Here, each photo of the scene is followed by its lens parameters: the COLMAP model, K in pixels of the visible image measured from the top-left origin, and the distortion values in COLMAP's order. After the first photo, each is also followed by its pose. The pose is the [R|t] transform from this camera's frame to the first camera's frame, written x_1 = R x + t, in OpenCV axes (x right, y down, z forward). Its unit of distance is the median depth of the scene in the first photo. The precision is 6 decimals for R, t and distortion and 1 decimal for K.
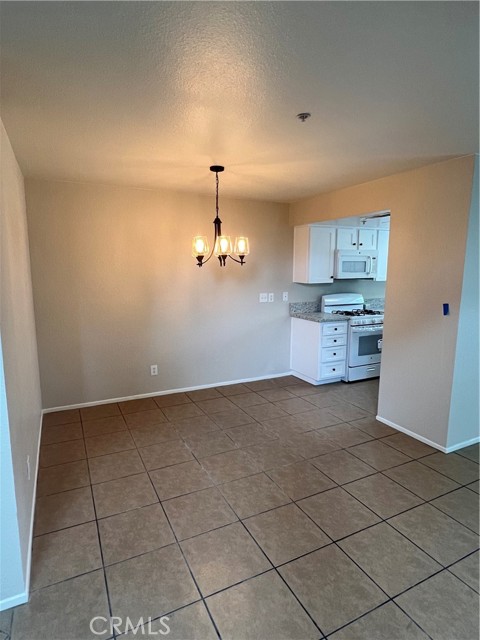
lens RADIAL K [[357.7, 0, 239.7], [0, 357.7, 319.4], [0, 0, 1]] dist [-0.000024, -0.000013]
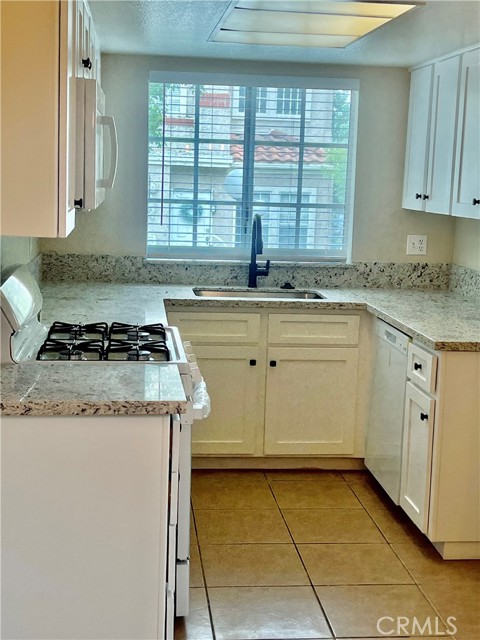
lens RADIAL K [[956.1, 0, 240.5], [0, 956.1, 322.7], [0, 0, 1]] dist [0.107360, 0.000000]
pose [[0.345078, -0.133187, 0.929076, -0.266871], [0.097208, 0.989629, 0.105762, -0.093625], [-0.933526, 0.053818, 0.354446, 0.670135]]
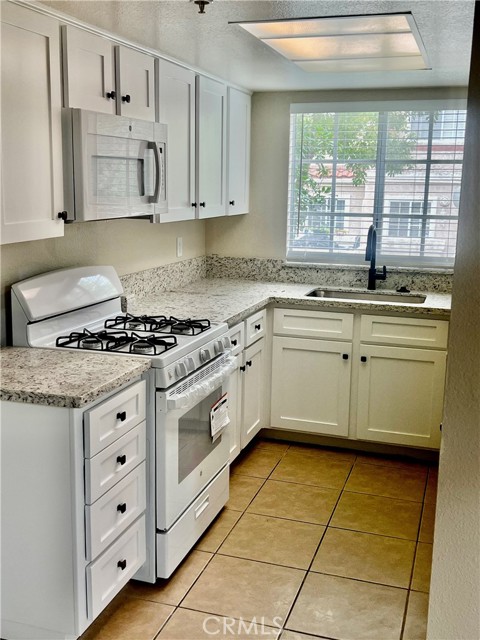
lens RADIAL K [[714.3, 0, 238.4], [0, 714.3, 317.6], [0, 0, 1]] dist [0.031024, 0.000000]
pose [[0.706522, -0.119165, 0.697587, -0.024653], [0.083339, 0.992872, 0.085201, -0.074713], [-0.702767, -0.002060, 0.711417, 0.514710]]
